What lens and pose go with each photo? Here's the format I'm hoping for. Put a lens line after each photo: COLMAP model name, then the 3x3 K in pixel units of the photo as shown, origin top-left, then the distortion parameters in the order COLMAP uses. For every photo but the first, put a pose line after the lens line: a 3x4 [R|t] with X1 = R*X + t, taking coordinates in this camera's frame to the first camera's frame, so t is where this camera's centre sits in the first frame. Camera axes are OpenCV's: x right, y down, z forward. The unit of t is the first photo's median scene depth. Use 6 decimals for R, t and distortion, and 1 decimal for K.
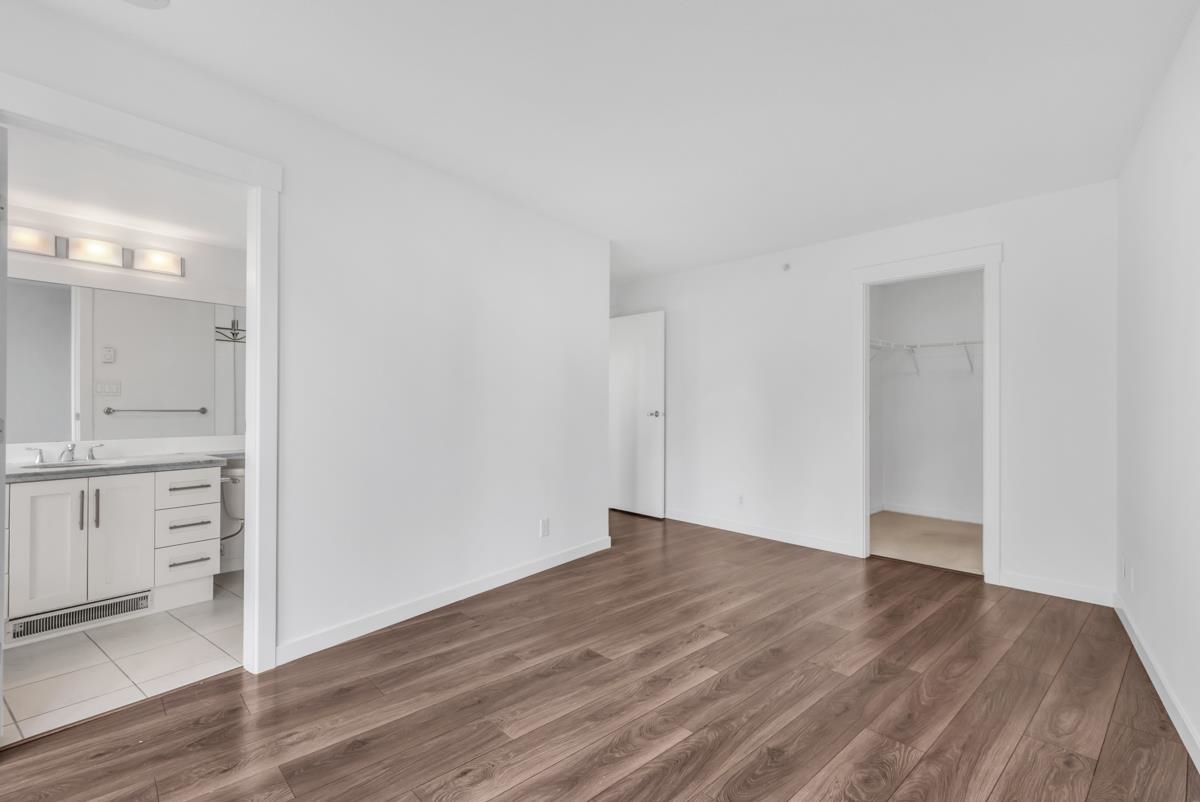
lens RADIAL K [[557.3, 0, 590.9], [0, 557.3, 407.8], [0, 0, 1]] dist [0.002460, -0.000459]
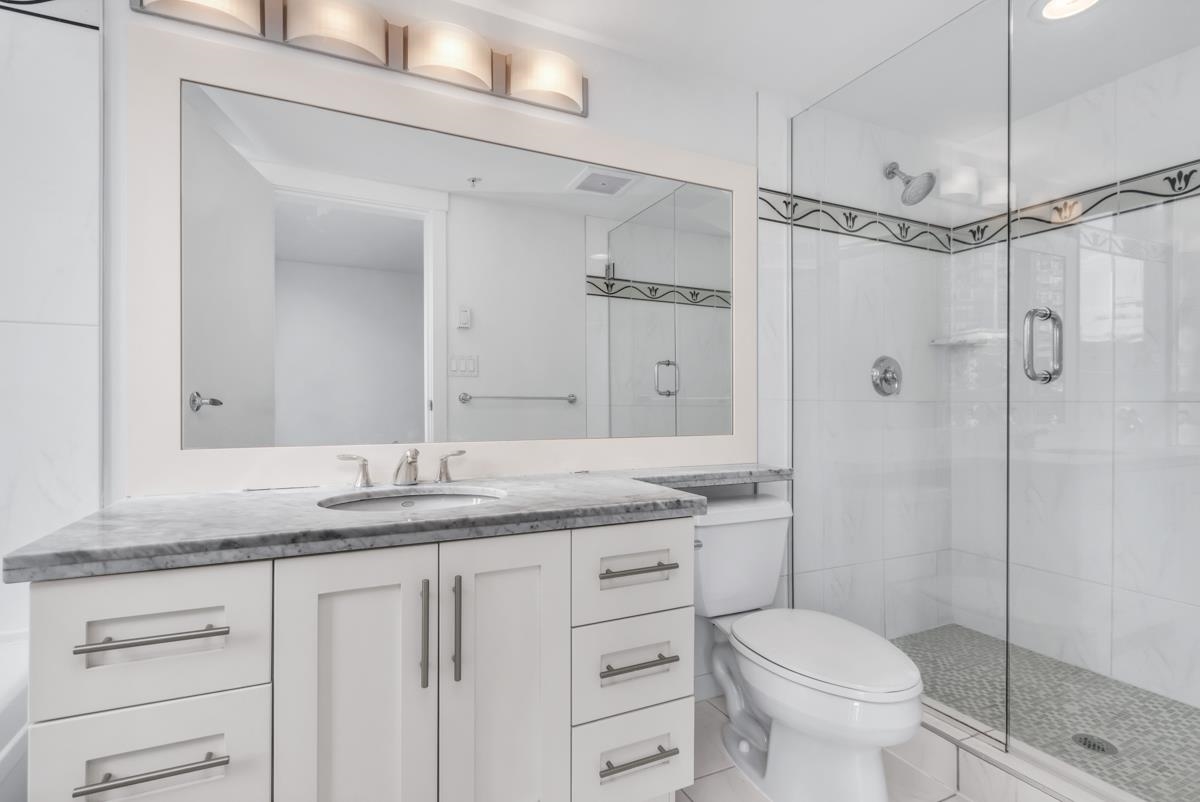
lens RADIAL K [[557.3, 0, 590.9], [0, 557.3, 407.8], [0, 0, 1]] dist [0.002460, -0.000459]
pose [[0.887897, -0.008273, -0.459967, -0.584992], [0.006362, 0.999963, -0.005704, 0.032819], [0.459997, 0.002138, 0.887918, 0.656859]]
